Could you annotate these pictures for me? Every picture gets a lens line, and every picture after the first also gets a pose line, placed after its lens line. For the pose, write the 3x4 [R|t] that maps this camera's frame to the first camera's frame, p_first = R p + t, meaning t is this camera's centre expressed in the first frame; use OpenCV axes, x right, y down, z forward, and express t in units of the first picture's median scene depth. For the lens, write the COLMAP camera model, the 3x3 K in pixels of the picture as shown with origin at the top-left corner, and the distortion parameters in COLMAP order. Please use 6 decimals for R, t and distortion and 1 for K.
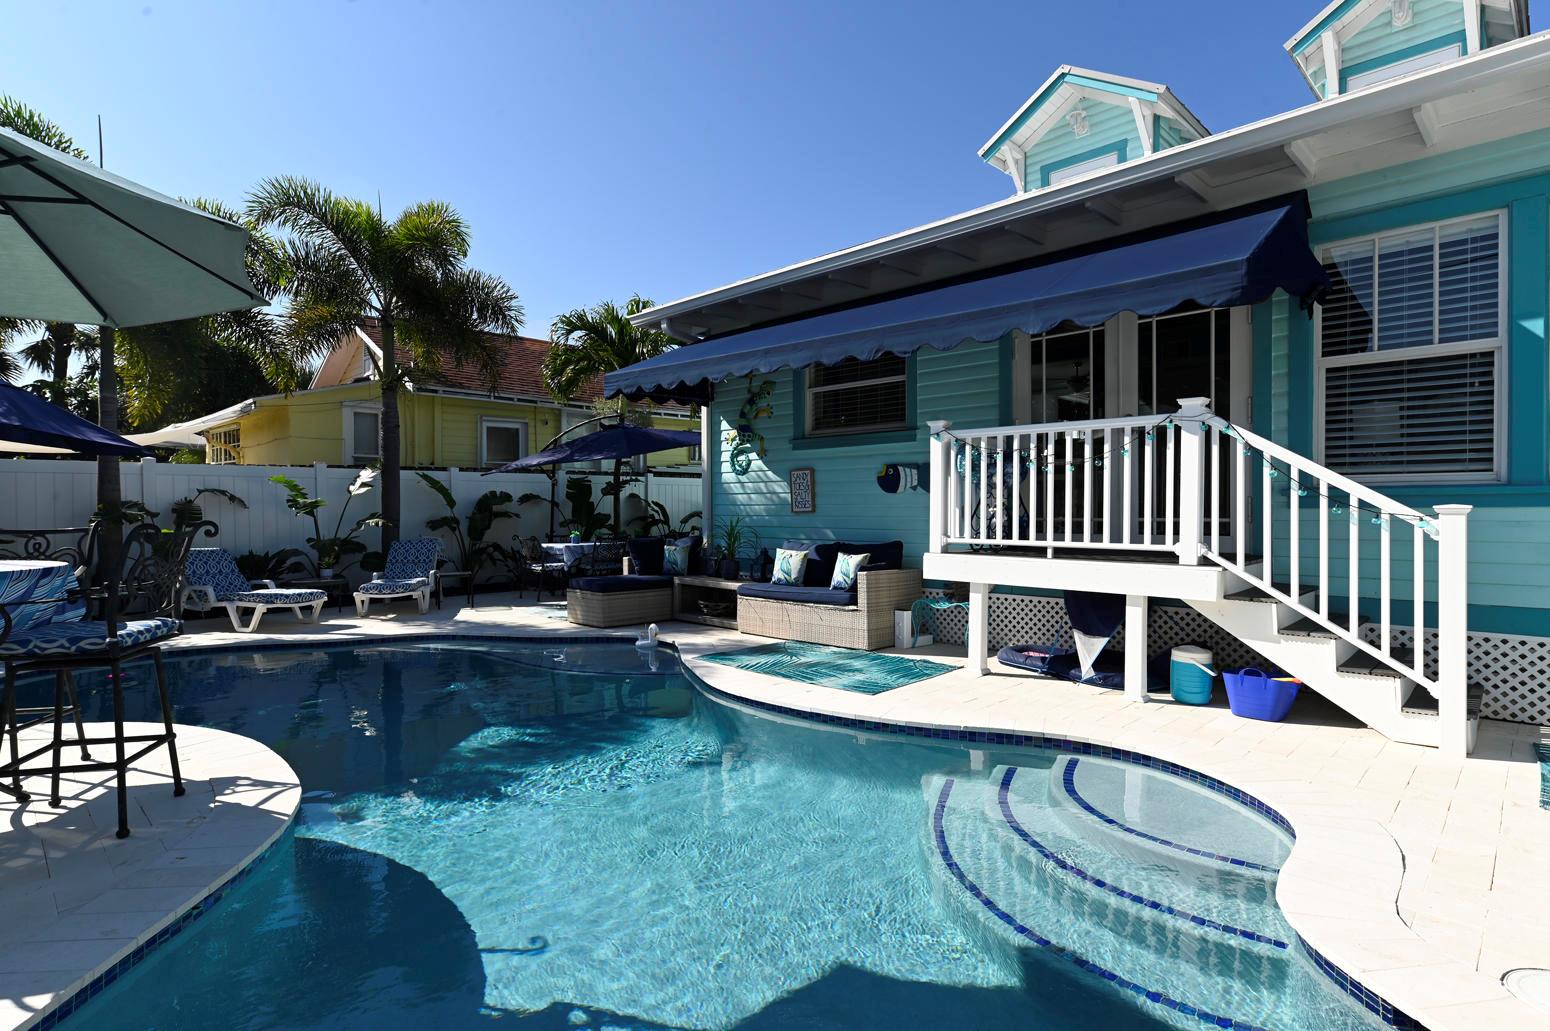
lens RADIAL K [[790.4, 0, 788.7], [0, 790.4, 512.7], [0, 0, 1]] dist [0.015727, -0.001241]
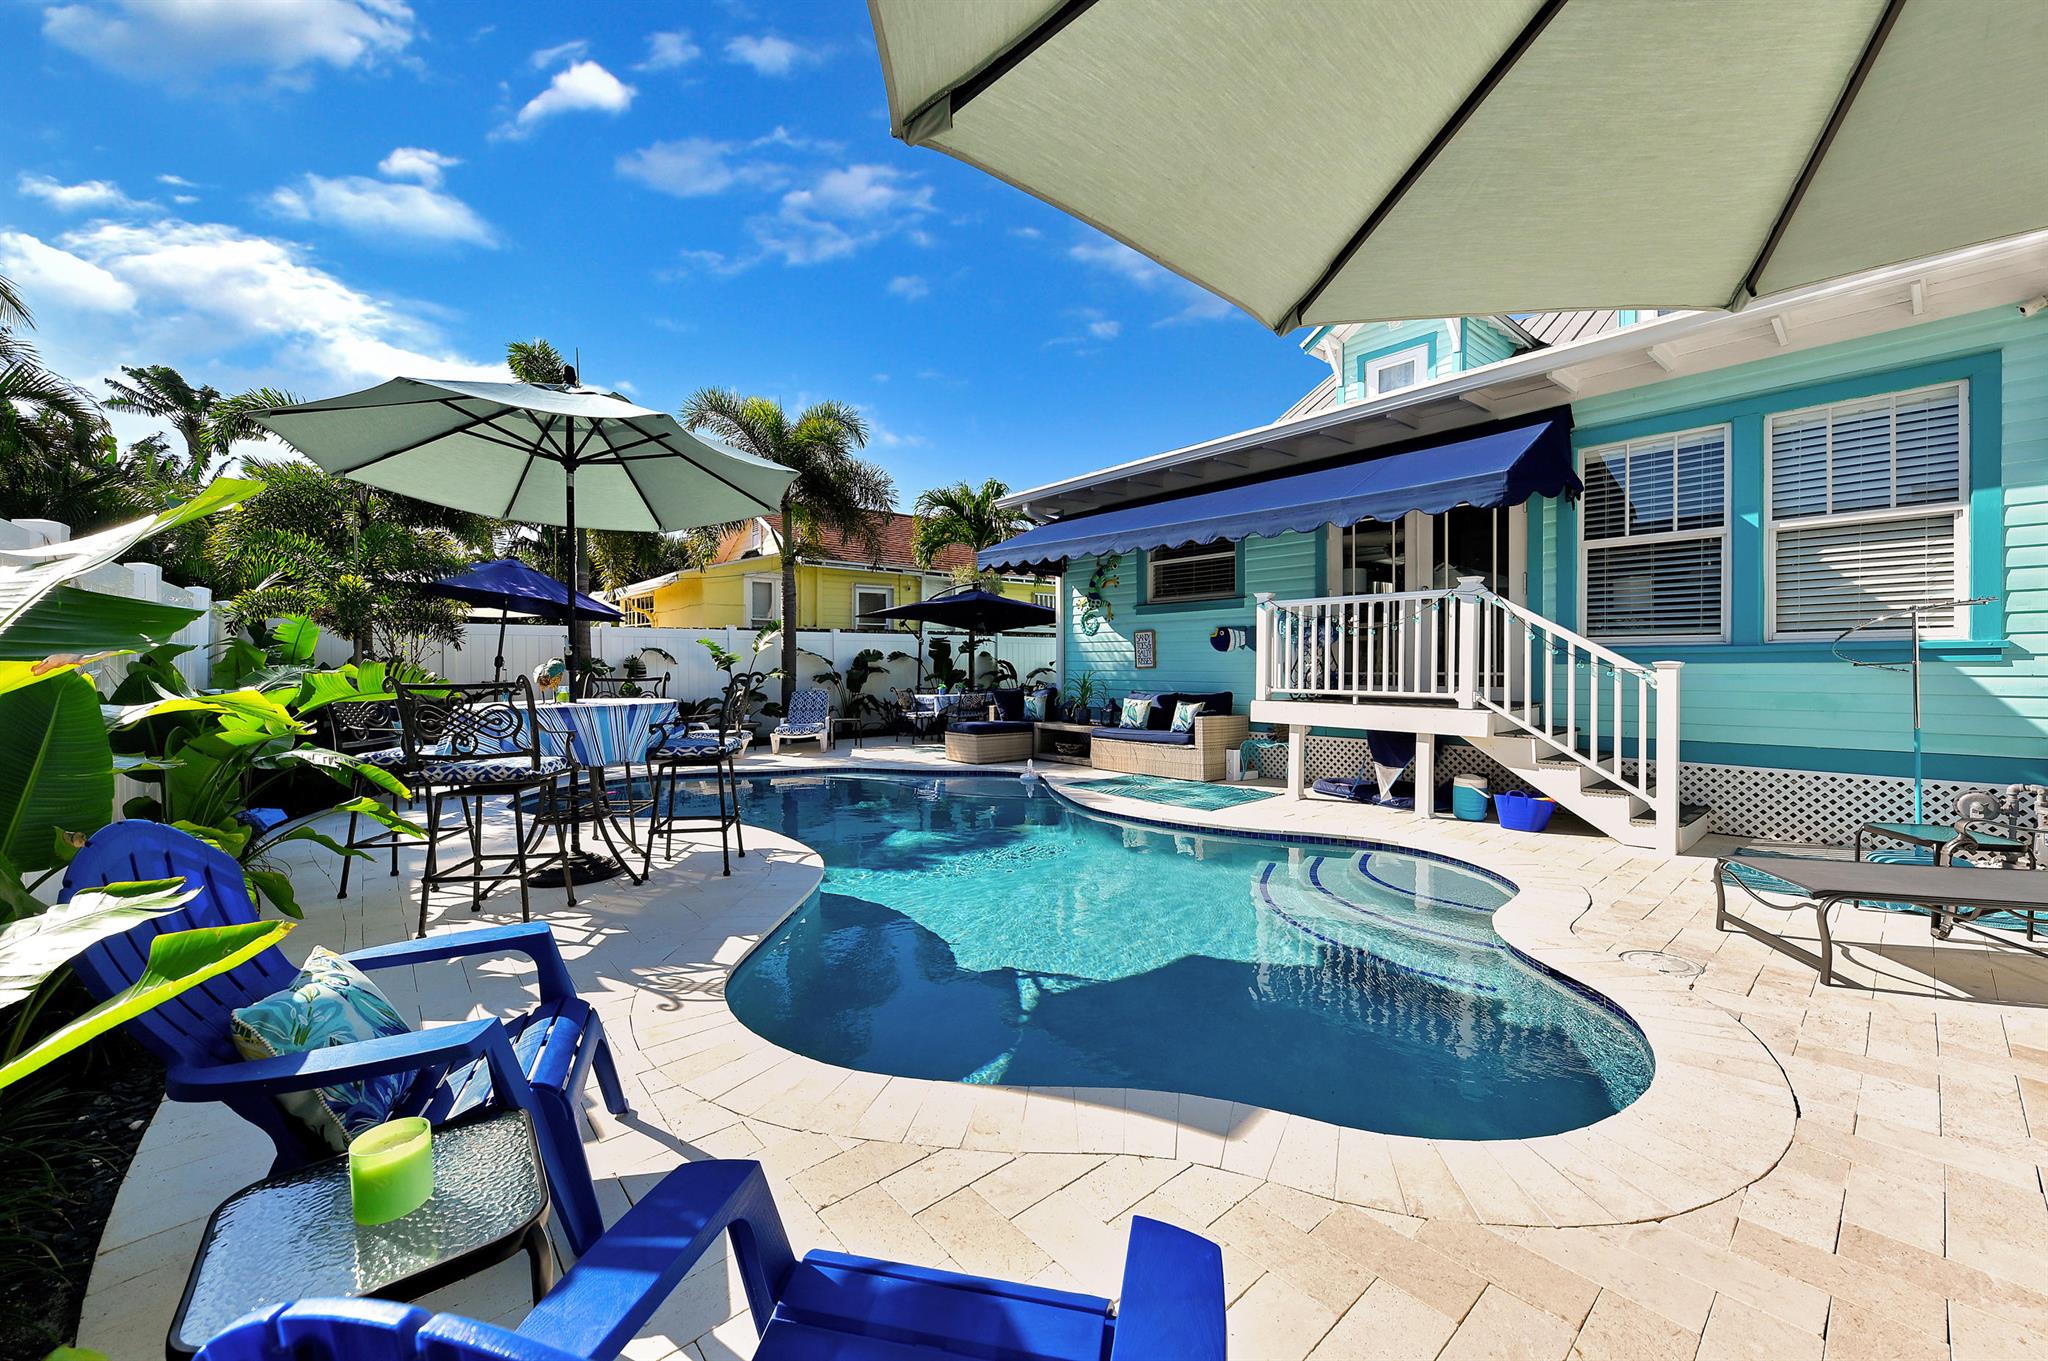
lens RADIAL K [[777.2, 0, 1056.2], [0, 777.2, 674.1], [0, 0, 1]] dist [0.014091, -0.000828]
pose [[0.997577, 0.001968, -0.069541, -0.036374], [-0.001591, 0.999984, 0.005479, 0.002915], [0.069551, -0.005355, 0.997564, -0.172688]]
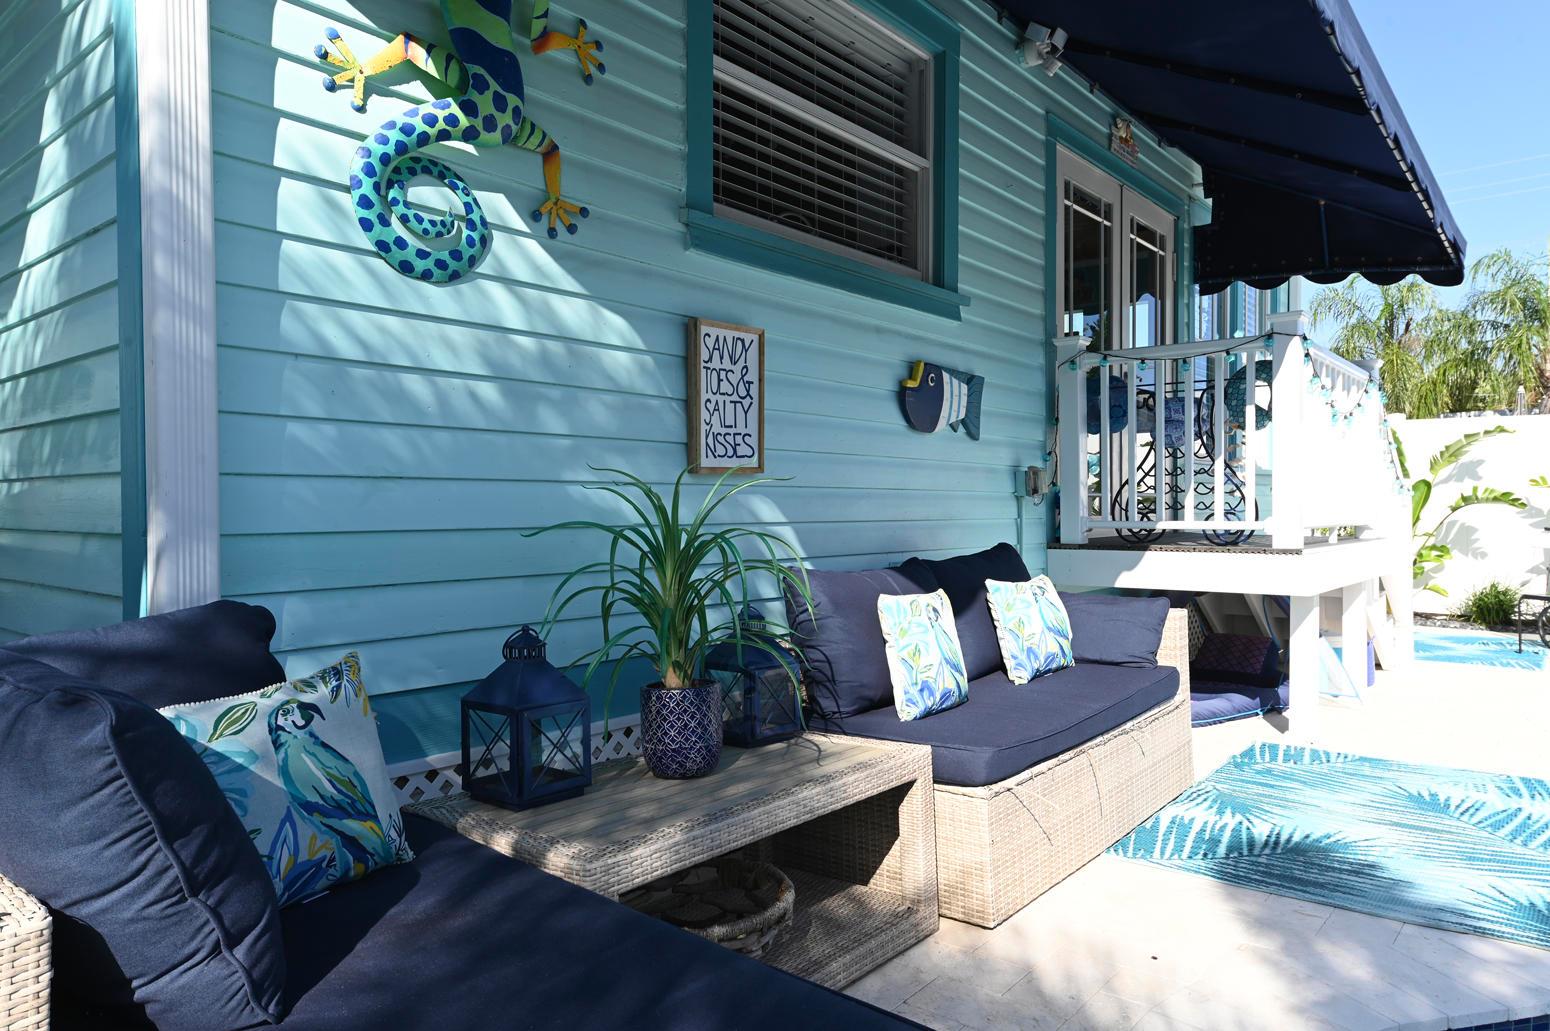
lens RADIAL K [[981.0, 0, 777.2], [0, 981.0, 518.6], [0, 0, 1]] dist [0.003631, 0.004382]
pose [[-0.063098, -0.010742, 0.997950, -0.377250], [0.010732, 0.999877, 0.011441, 0.013746], [-0.997950, 0.011432, -0.062975, 1.096113]]
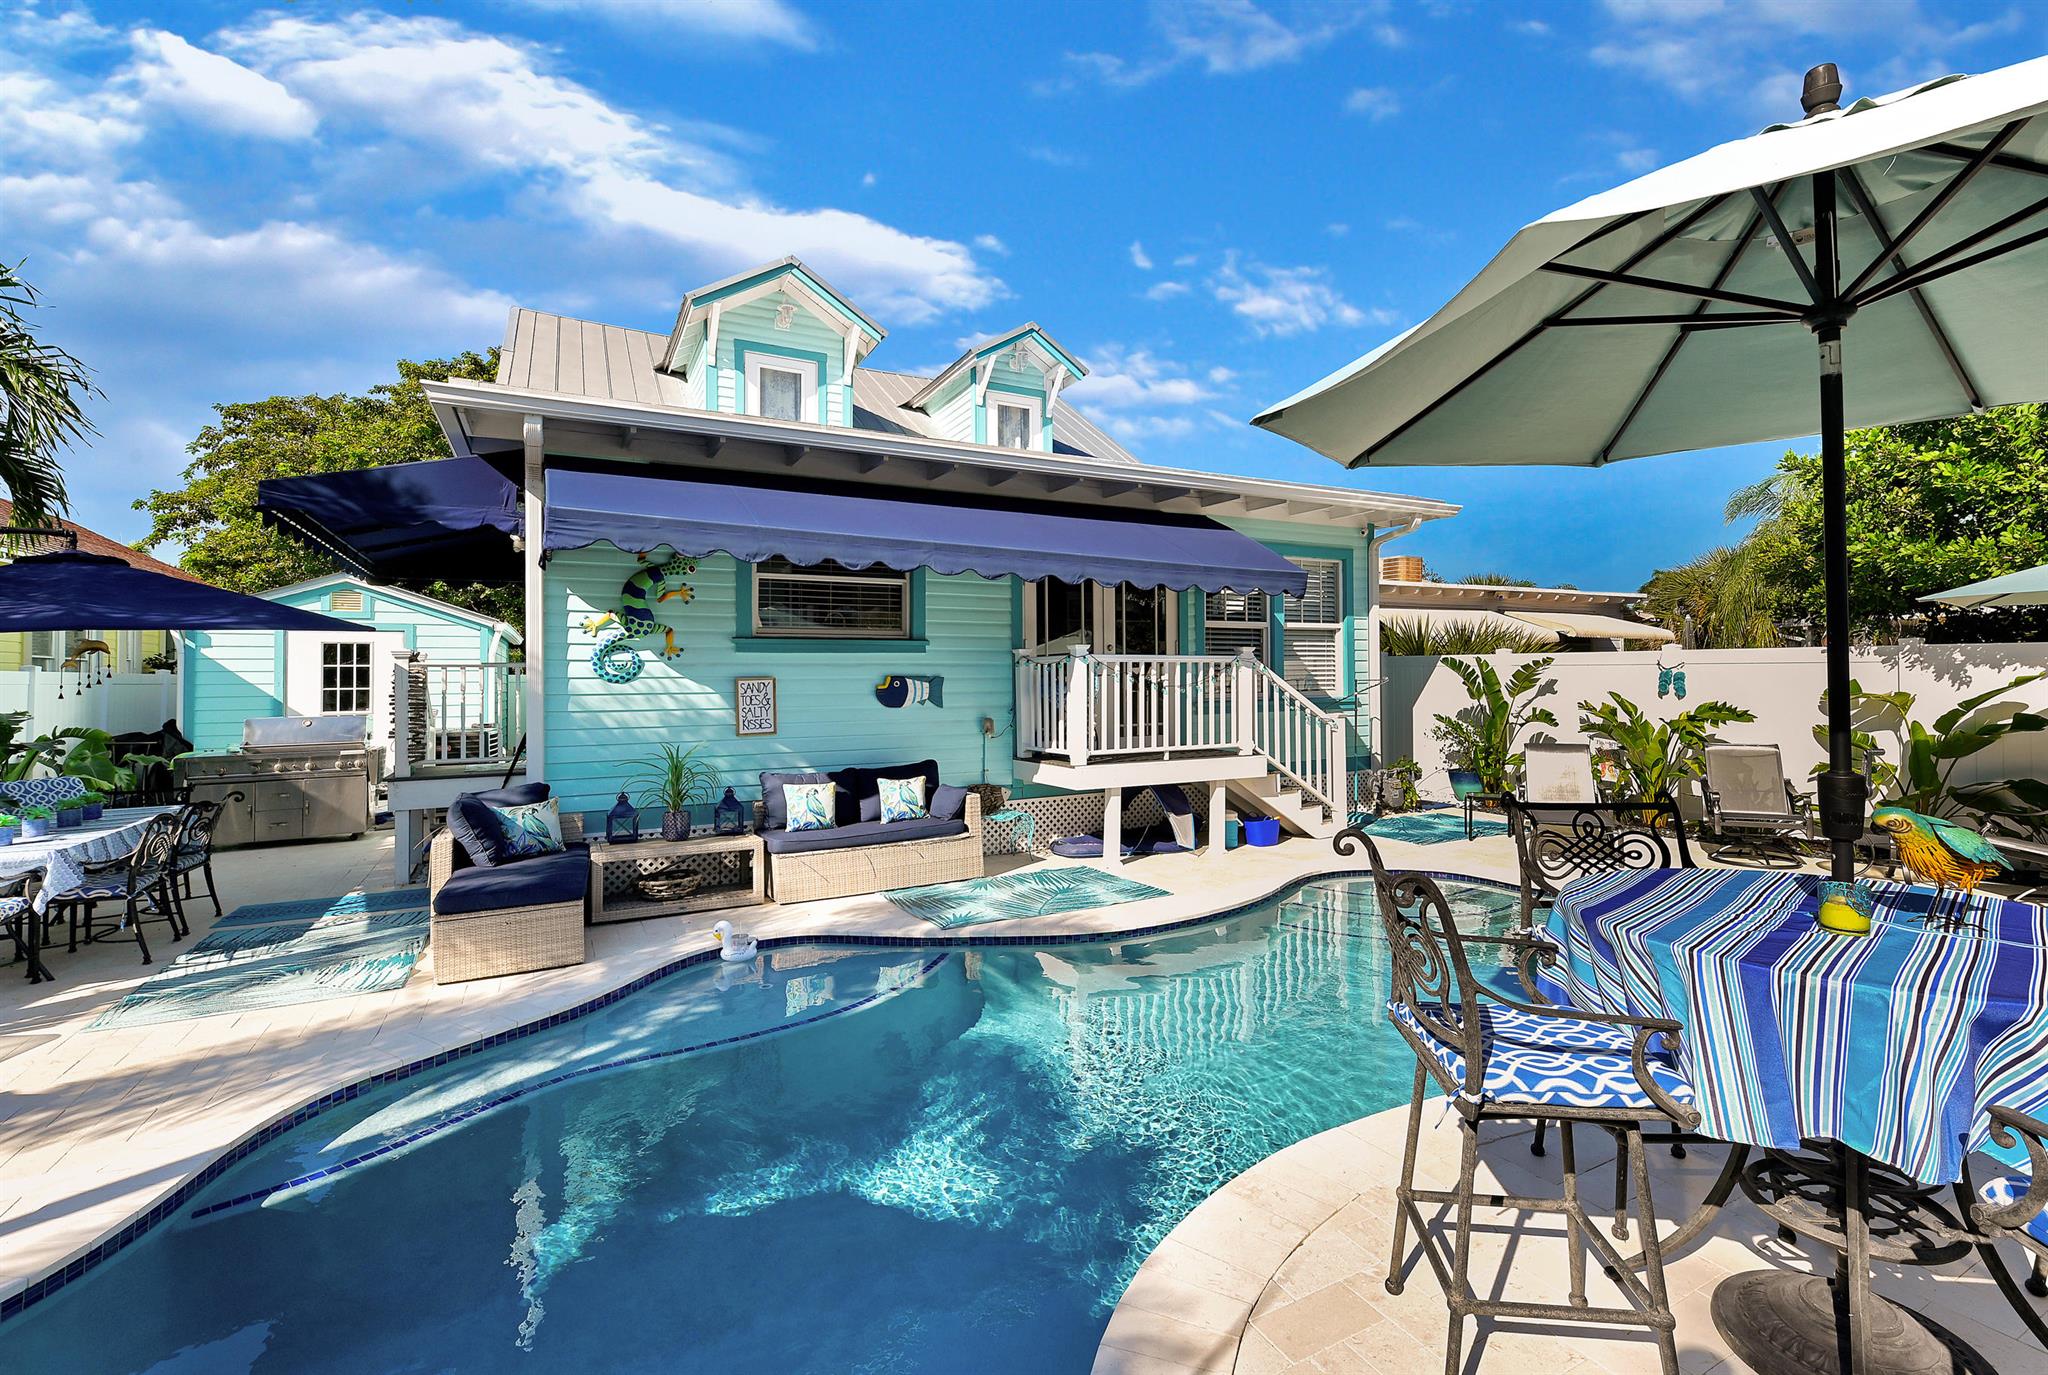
lens RADIAL K [[870.5, 0, 1039.6], [0, 870.5, 664.7], [0, 0, 1]] dist [0.003596, -0.000155]
pose [[0.311352, 0.016617, 0.950149, -0.753558], [0.015876, 0.999617, -0.022685, -0.048177], [-0.950162, 0.022148, 0.310969, 0.526458]]
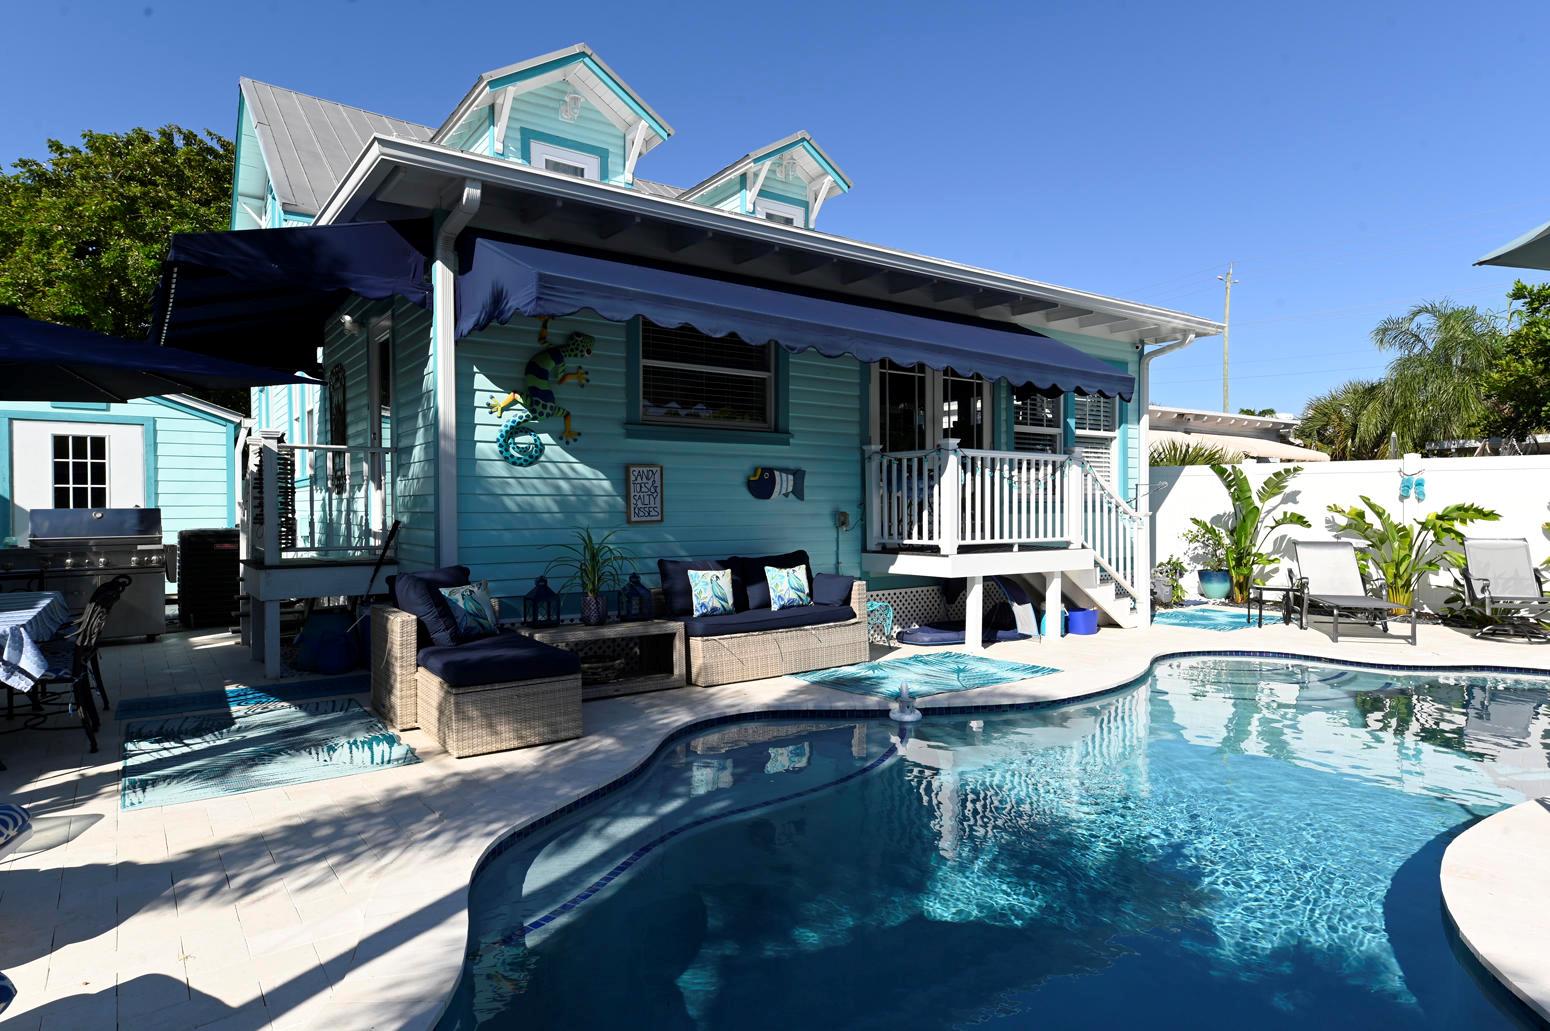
lens RADIAL K [[861.0, 0, 769.6], [0, 861.0, 517.6], [0, 0, 1]] dist [0.011110, 0.001565]
pose [[0.185523, -0.009472, 0.982594, -0.836454], [0.009684, 0.999923, 0.007810, -0.011181], [-0.982592, 0.008066, 0.185600, 0.798011]]
